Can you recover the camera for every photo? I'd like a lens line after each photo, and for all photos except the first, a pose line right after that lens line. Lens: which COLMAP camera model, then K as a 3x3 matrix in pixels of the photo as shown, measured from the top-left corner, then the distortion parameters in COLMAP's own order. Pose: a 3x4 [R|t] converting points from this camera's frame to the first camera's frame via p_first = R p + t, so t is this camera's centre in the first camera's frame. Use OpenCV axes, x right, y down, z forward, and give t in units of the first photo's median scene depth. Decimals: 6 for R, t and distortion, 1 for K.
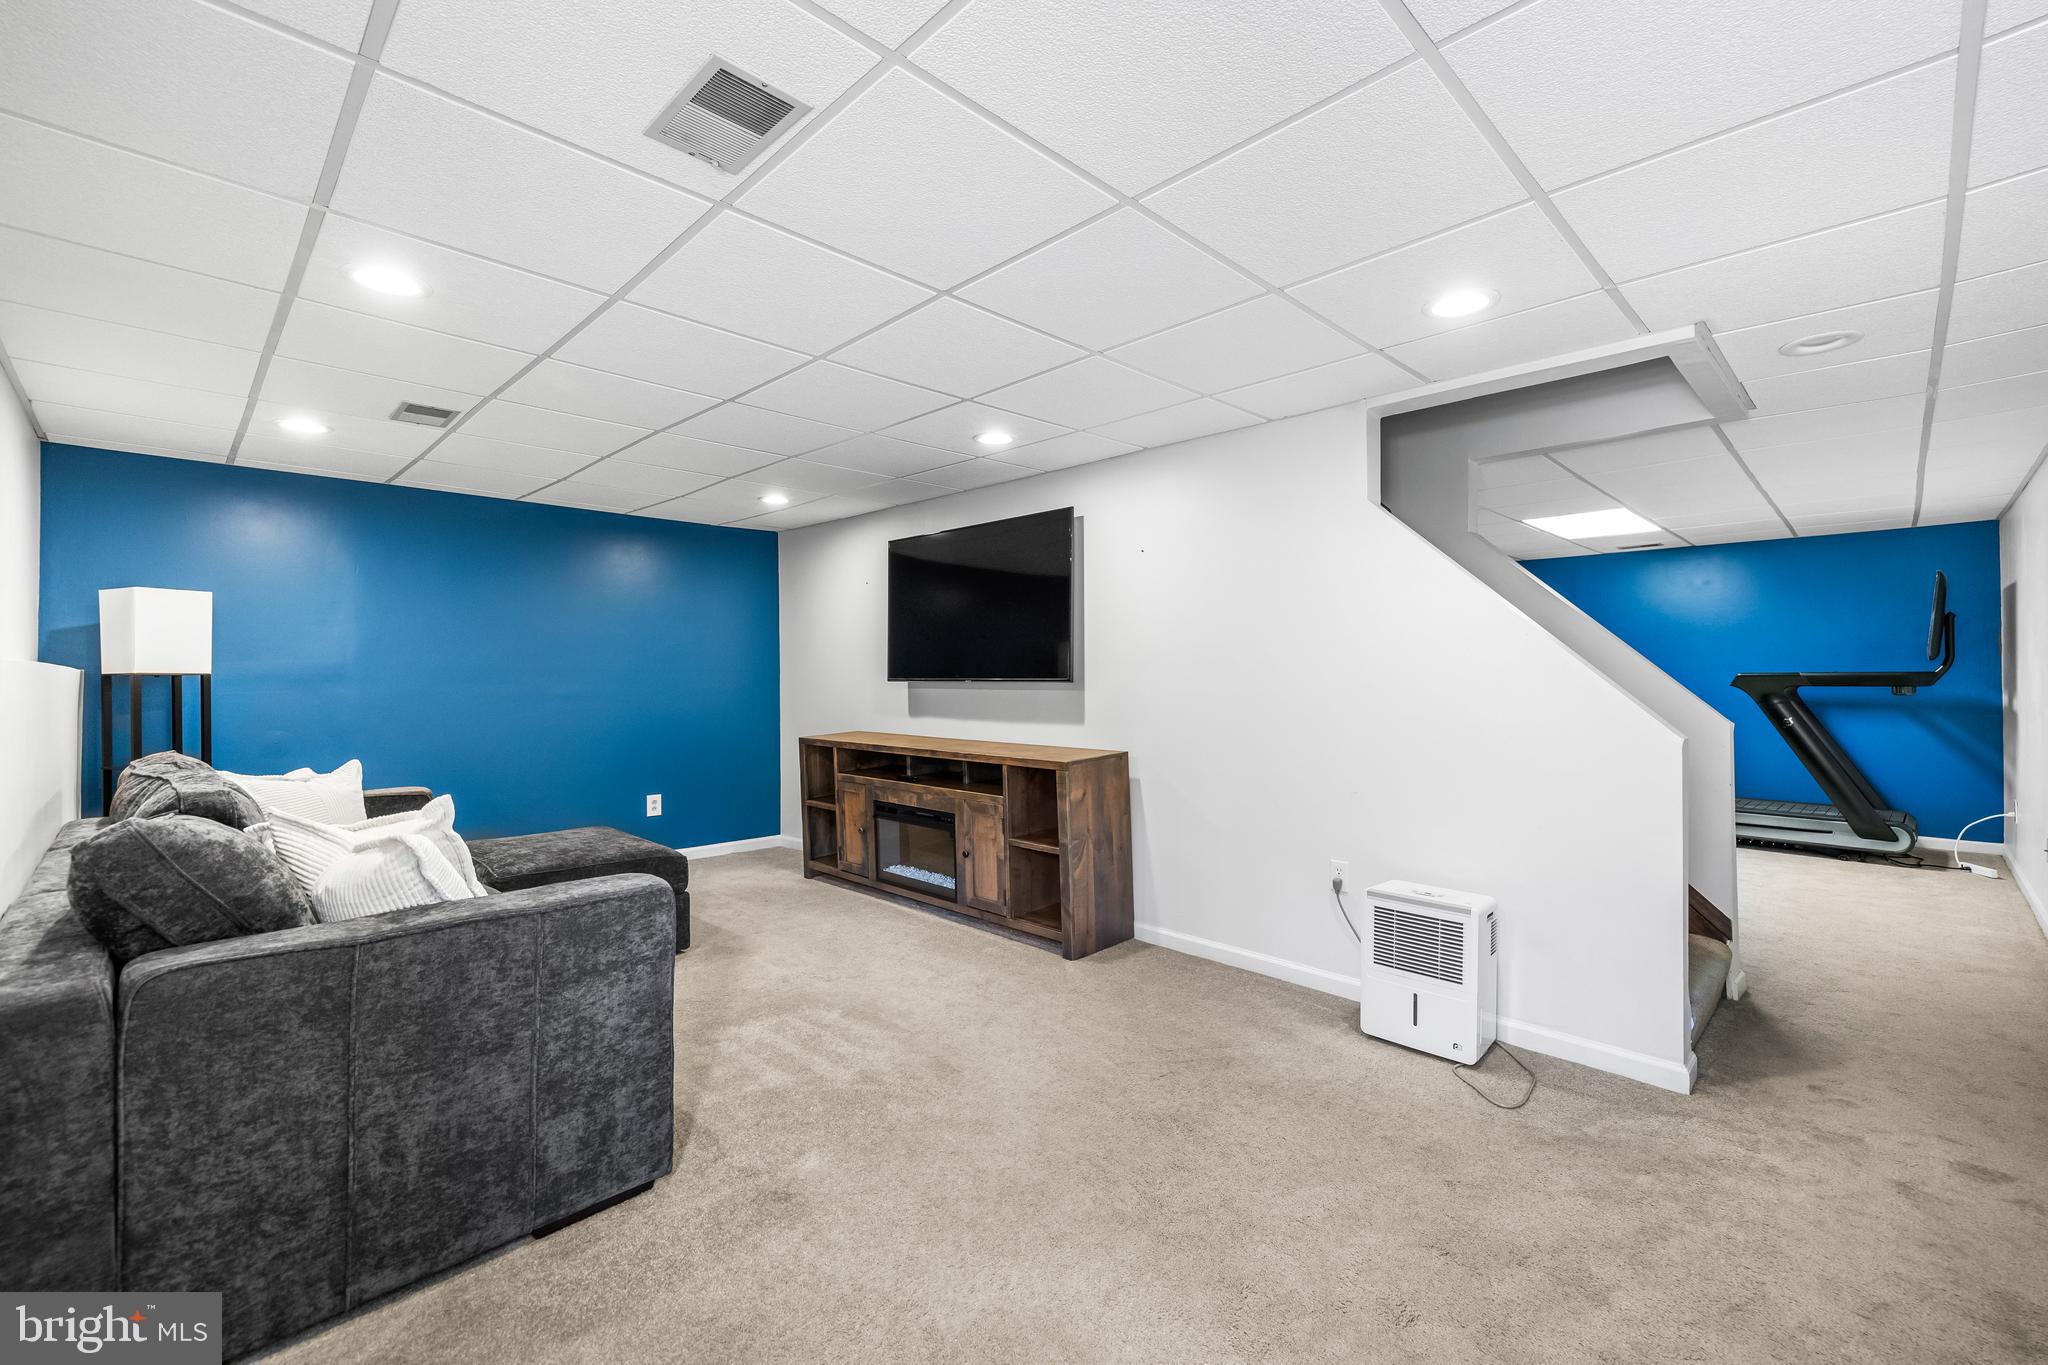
lens RADIAL K [[859.7, 0, 1014.1], [0, 859.7, 674.4], [0, 0, 1]] dist [0.002342, 0.000059]
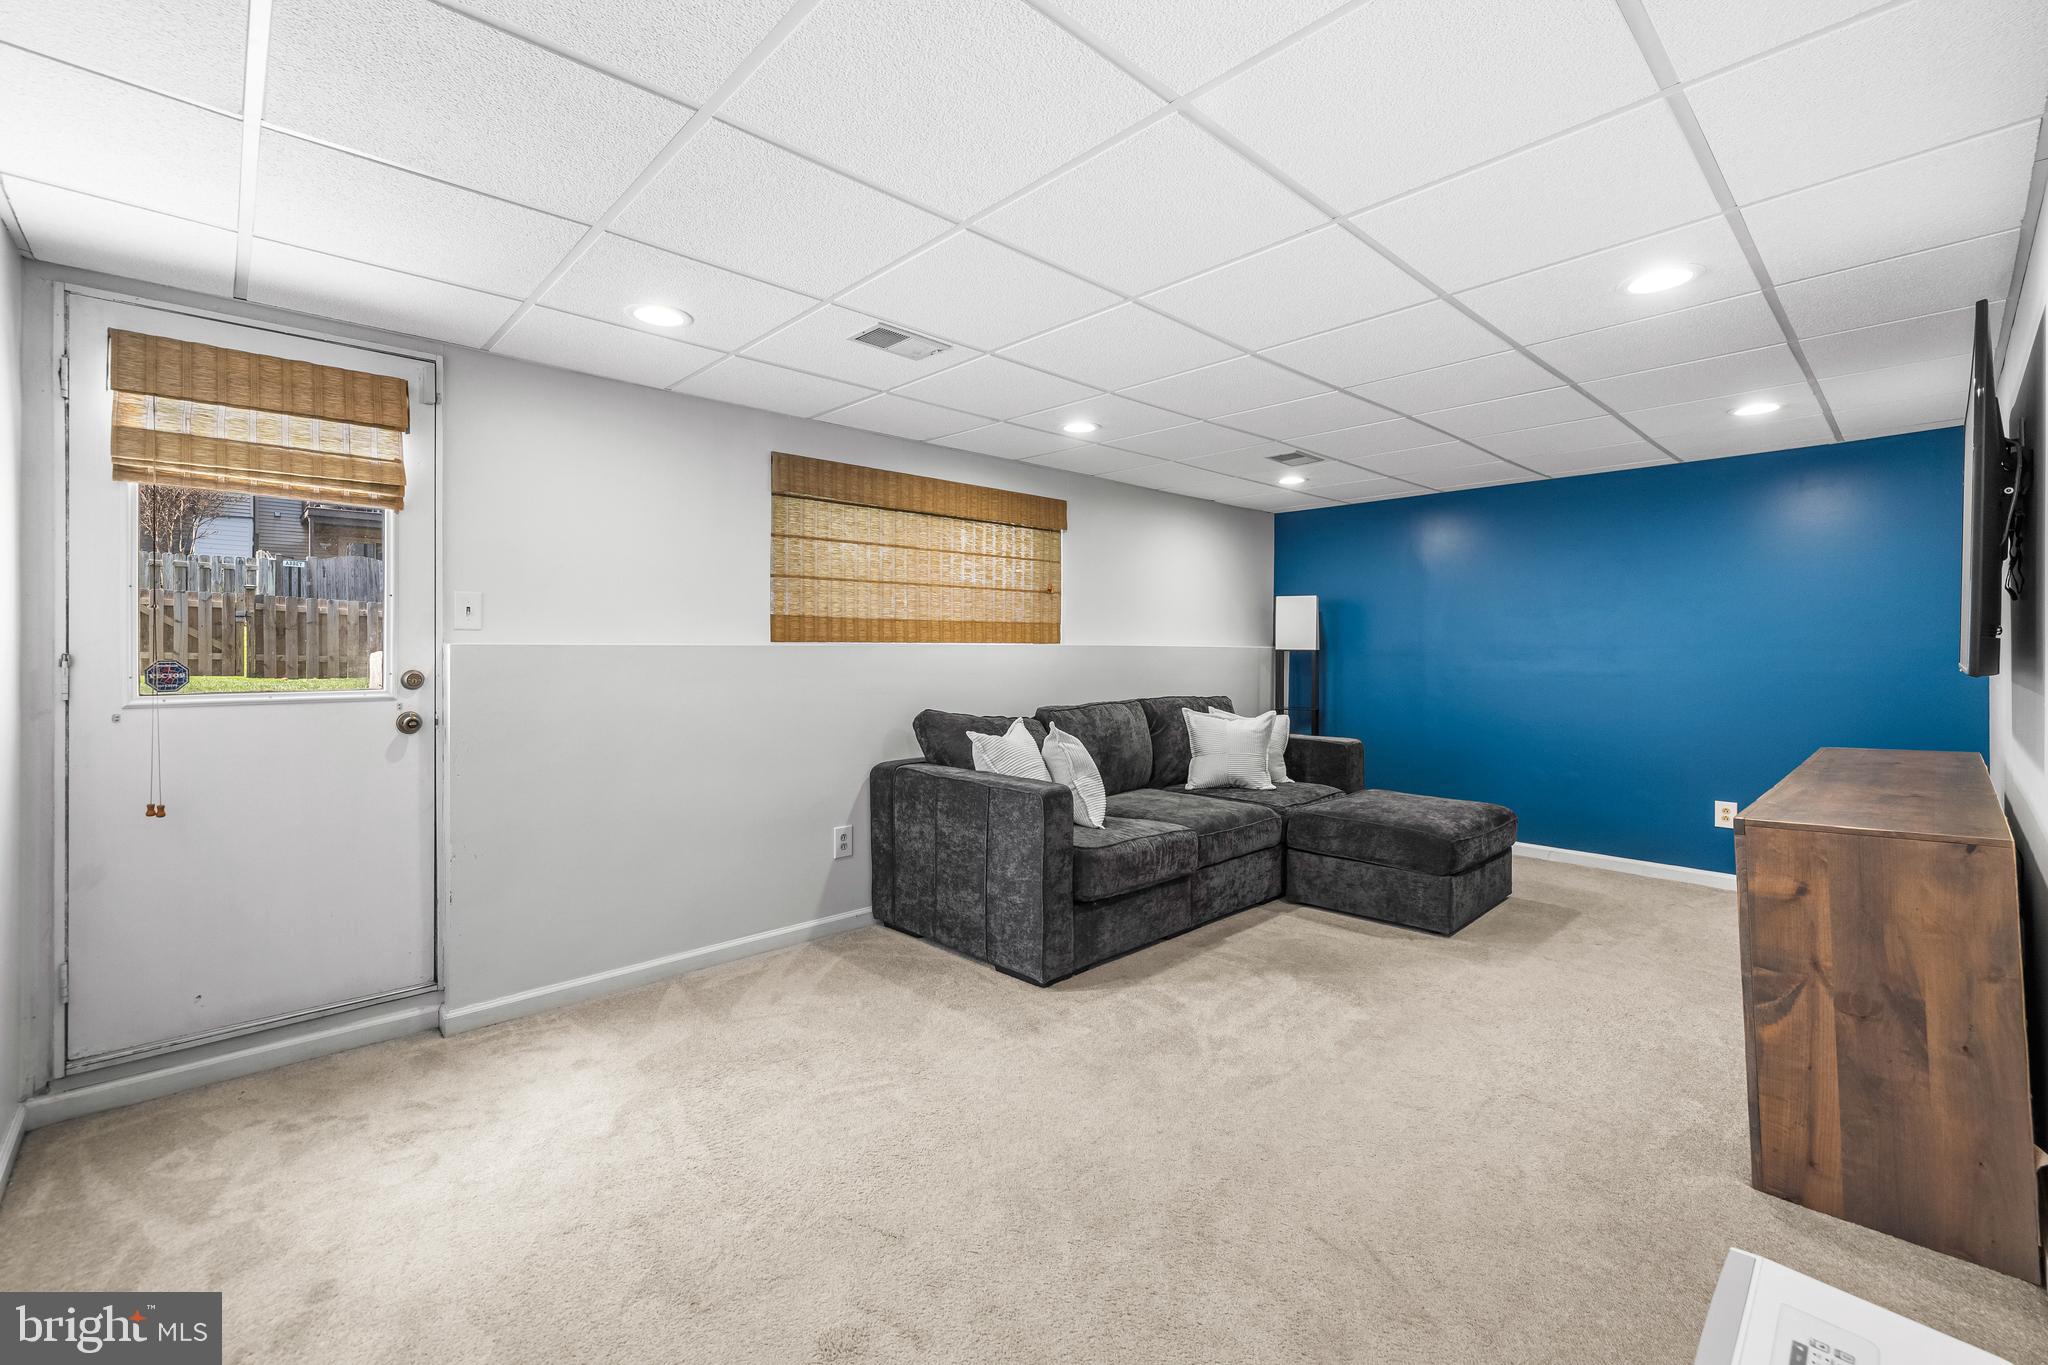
lens RADIAL K [[866.0, 0, 1019.3], [0, 866.0, 653.4], [0, 0, 1]] dist [0.000666, 0.000752]
pose [[-0.024441, 0.009040, -0.999660, 0.617089], [-0.001632, 0.999957, 0.009083, -0.007145], [0.999700, 0.001854, -0.024425, 0.548713]]
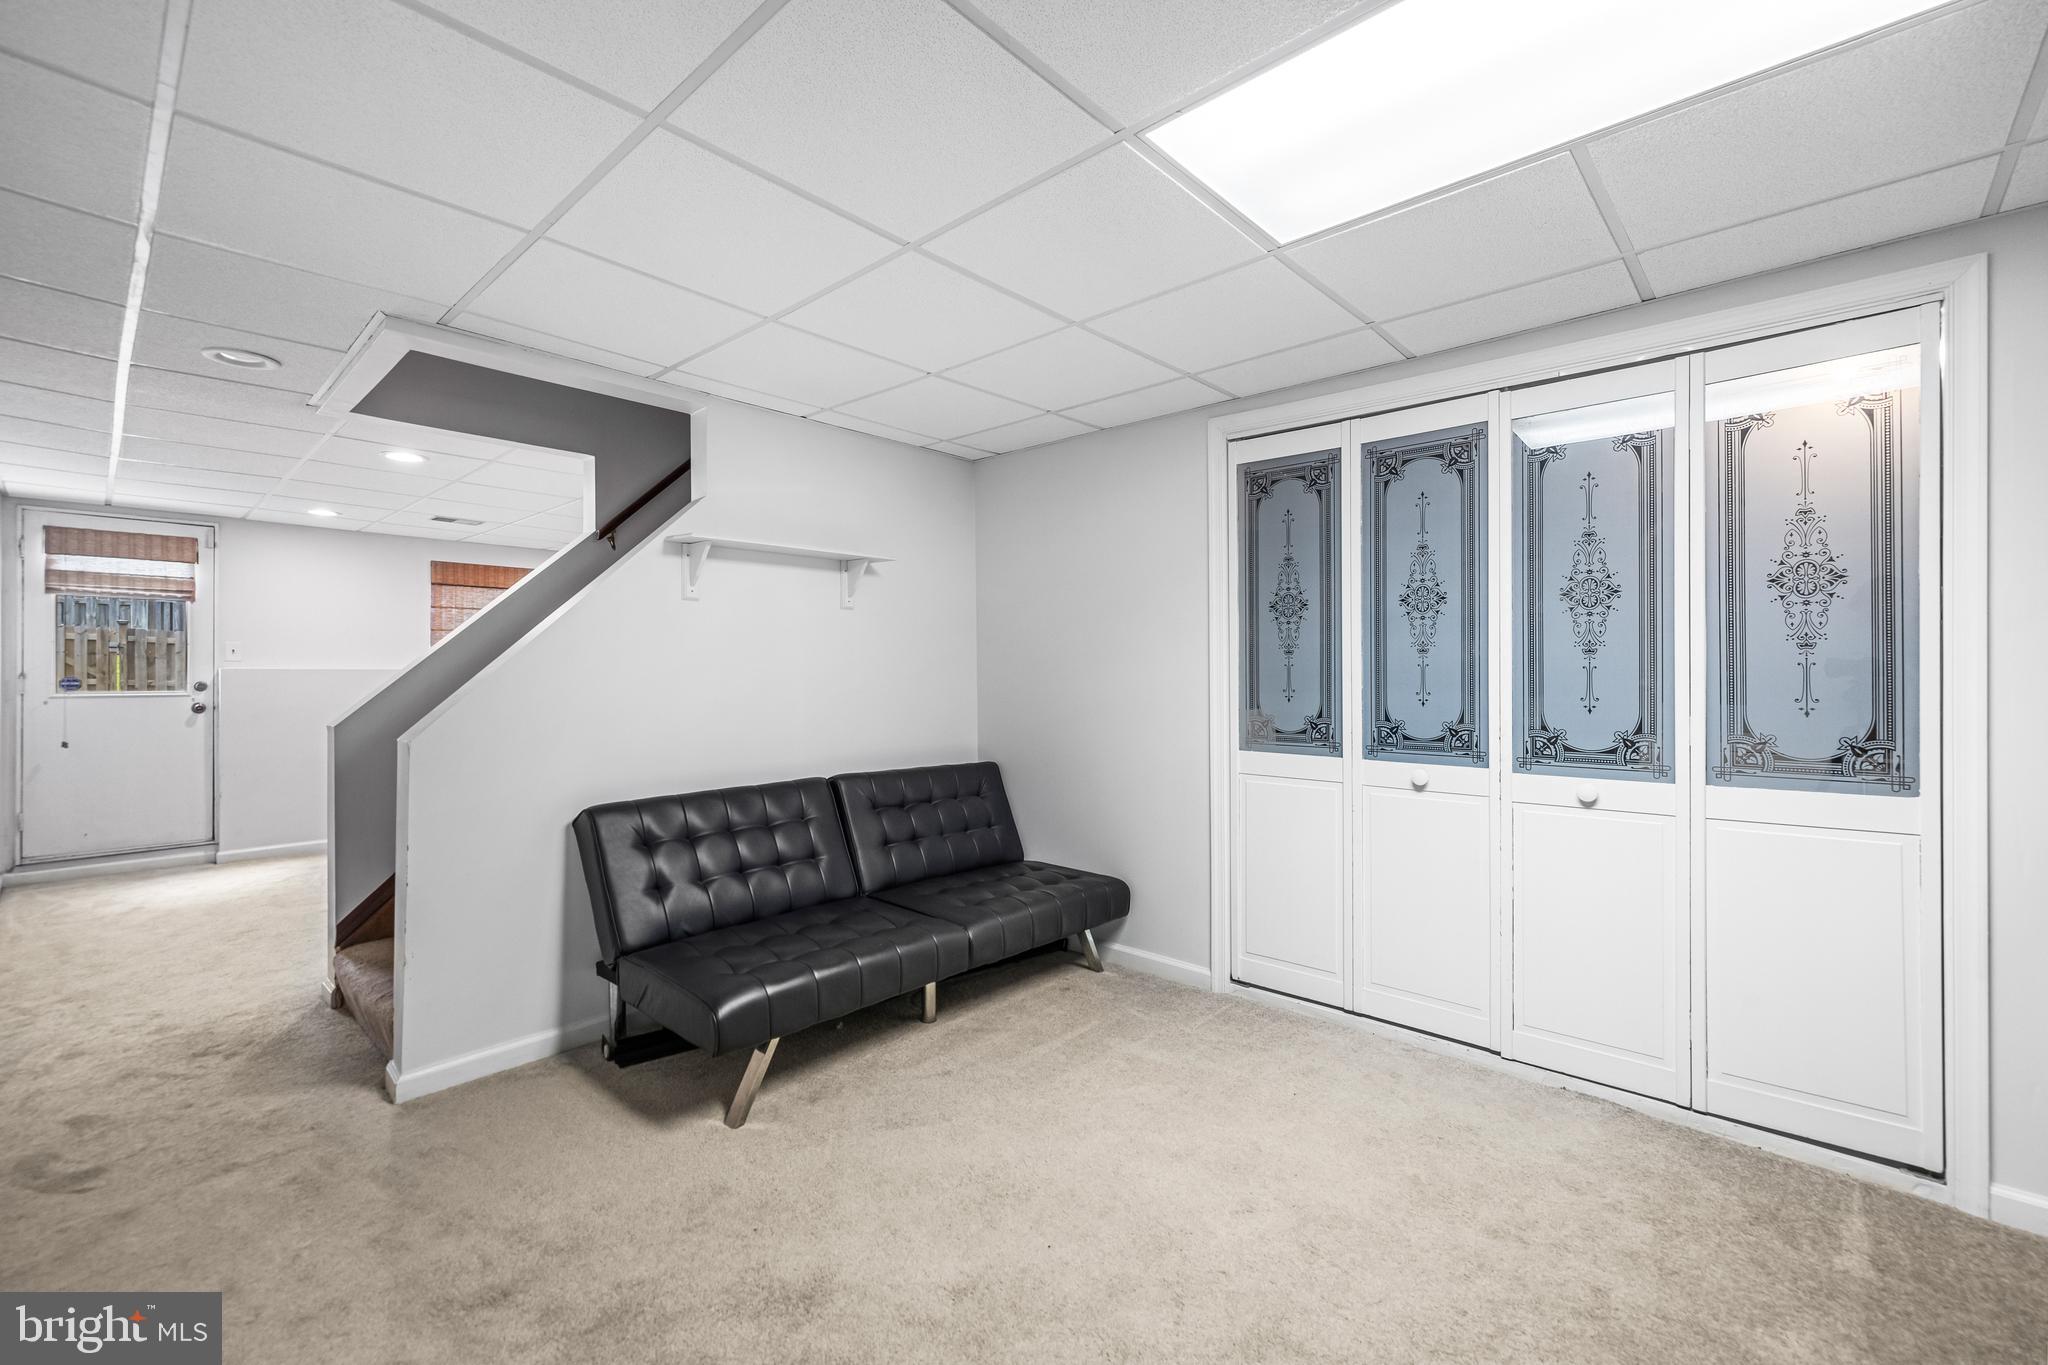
lens RADIAL K [[859.7, 0, 1014.1], [0, 859.7, 674.4], [0, 0, 1]] dist [0.002342, 0.000059]
pose [[0.049180, 0.002436, -0.998787, 1.457867], [0.000398, 0.999997, 0.002459, -0.000143], [0.998790, -0.000518, 0.049179, 1.356511]]
